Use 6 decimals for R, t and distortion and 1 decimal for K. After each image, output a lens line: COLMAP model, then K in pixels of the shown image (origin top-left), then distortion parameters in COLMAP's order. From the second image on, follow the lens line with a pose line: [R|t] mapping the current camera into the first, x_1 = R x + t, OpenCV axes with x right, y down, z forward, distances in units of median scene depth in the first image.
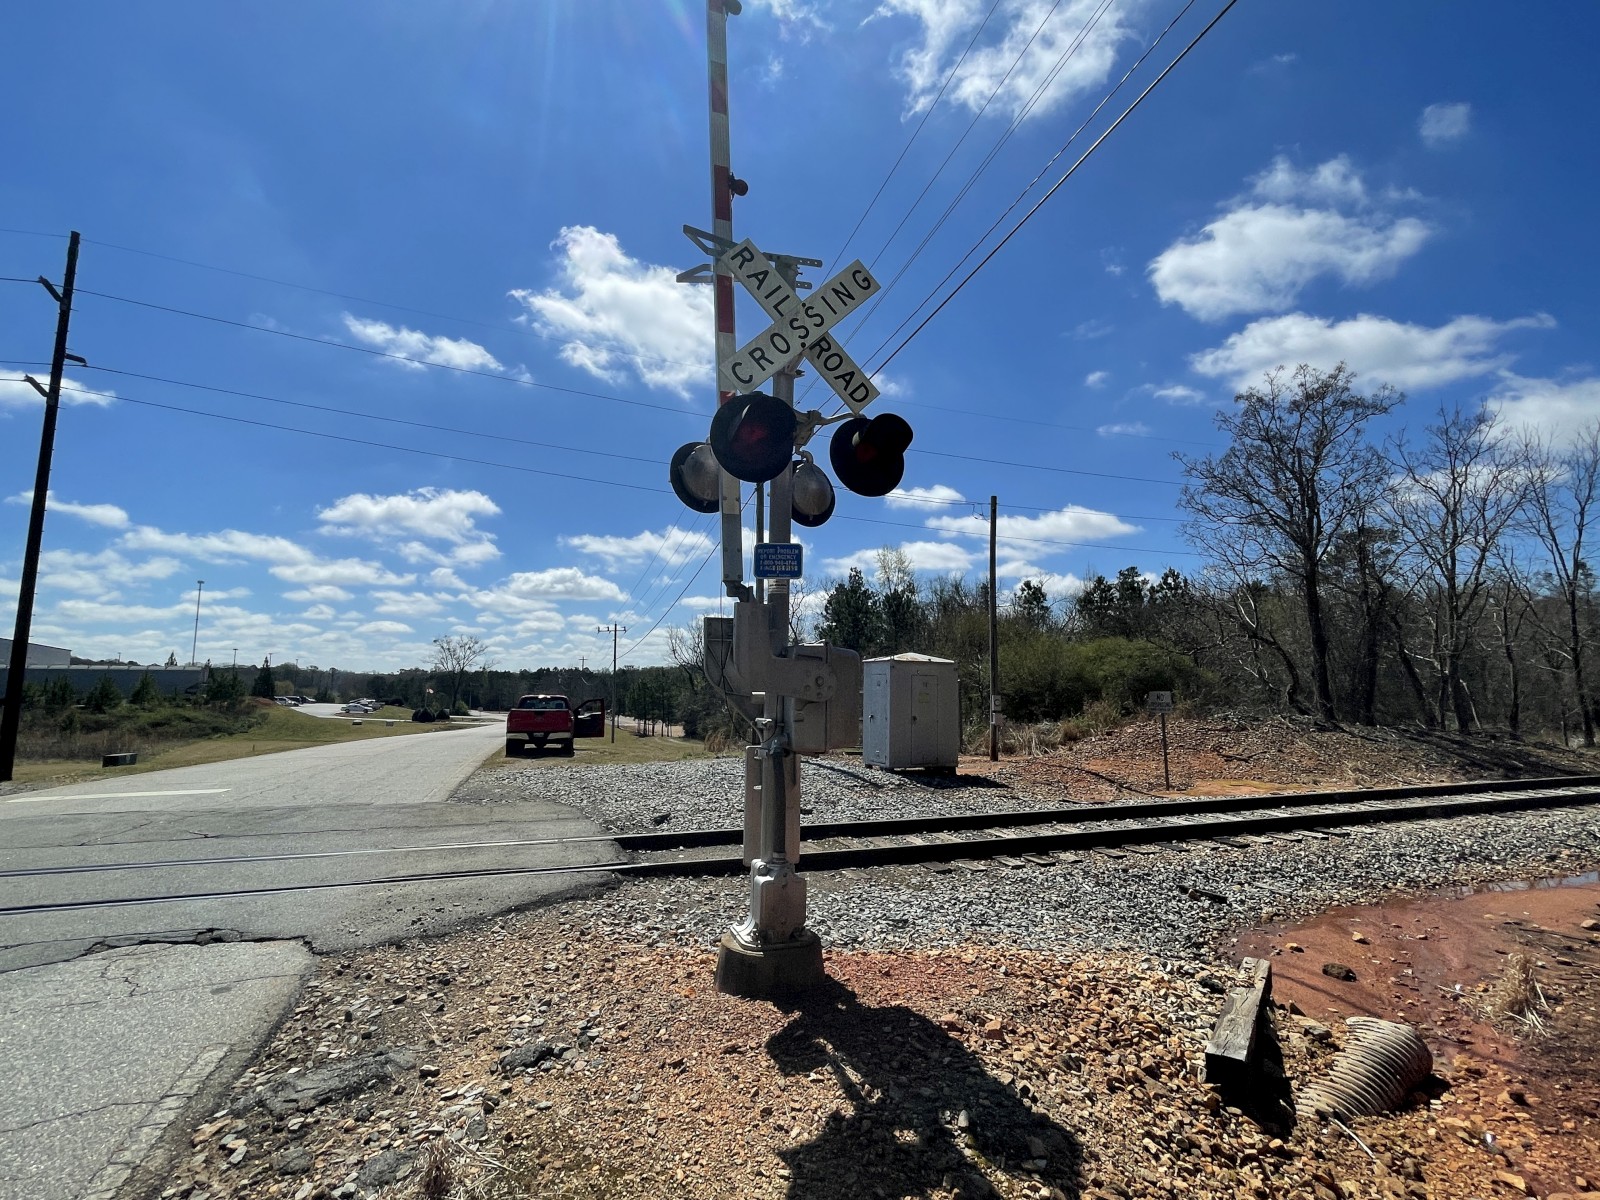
lens RADIAL K [[854.5, 0, 798.4], [0, 854.5, 593.7], [0, 0, 1]] dist [0.003168, 0.000248]
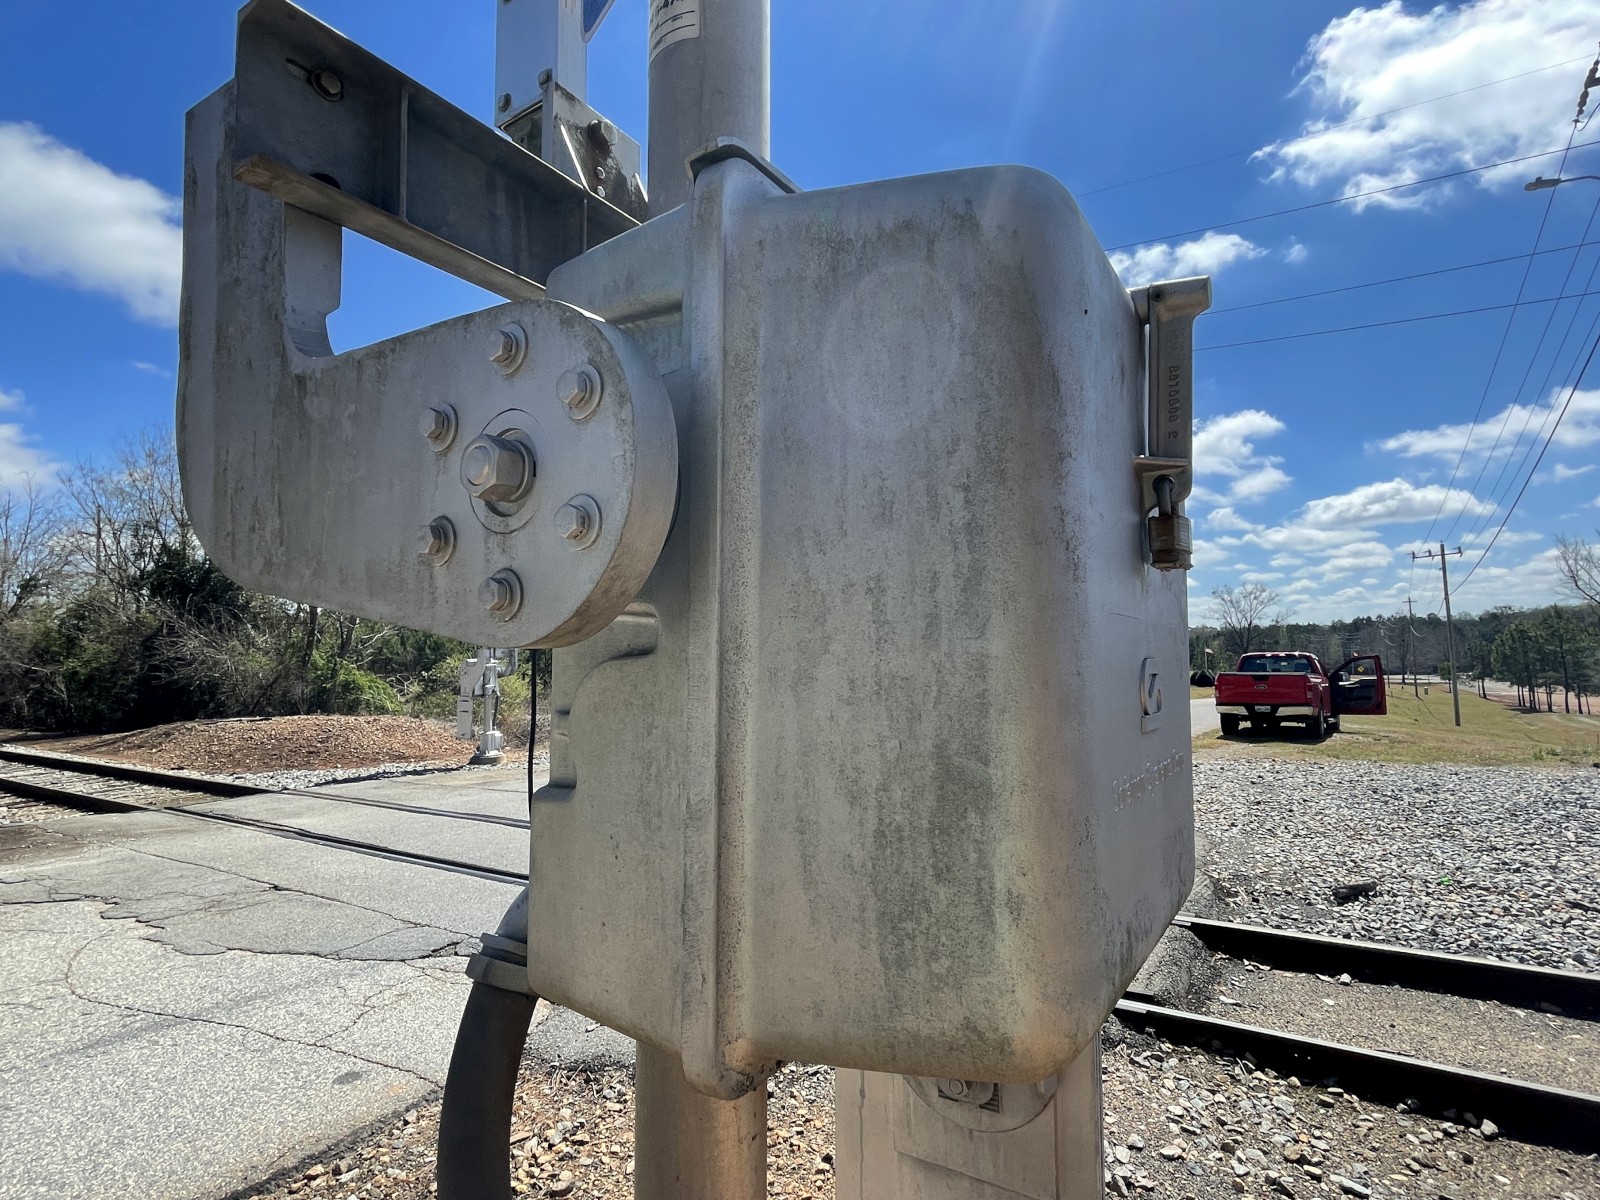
lens RADIAL K [[846.9, 0, 800.8], [0, 846.9, 592.7], [0, 0, 1]] dist [-0.010209, 0.002323]
pose [[0.578862, -0.080149, -0.811477, 0.022440], [0.114242, 0.993314, -0.016616, 0.020175], [0.807383, -0.083086, 0.584148, 0.154466]]
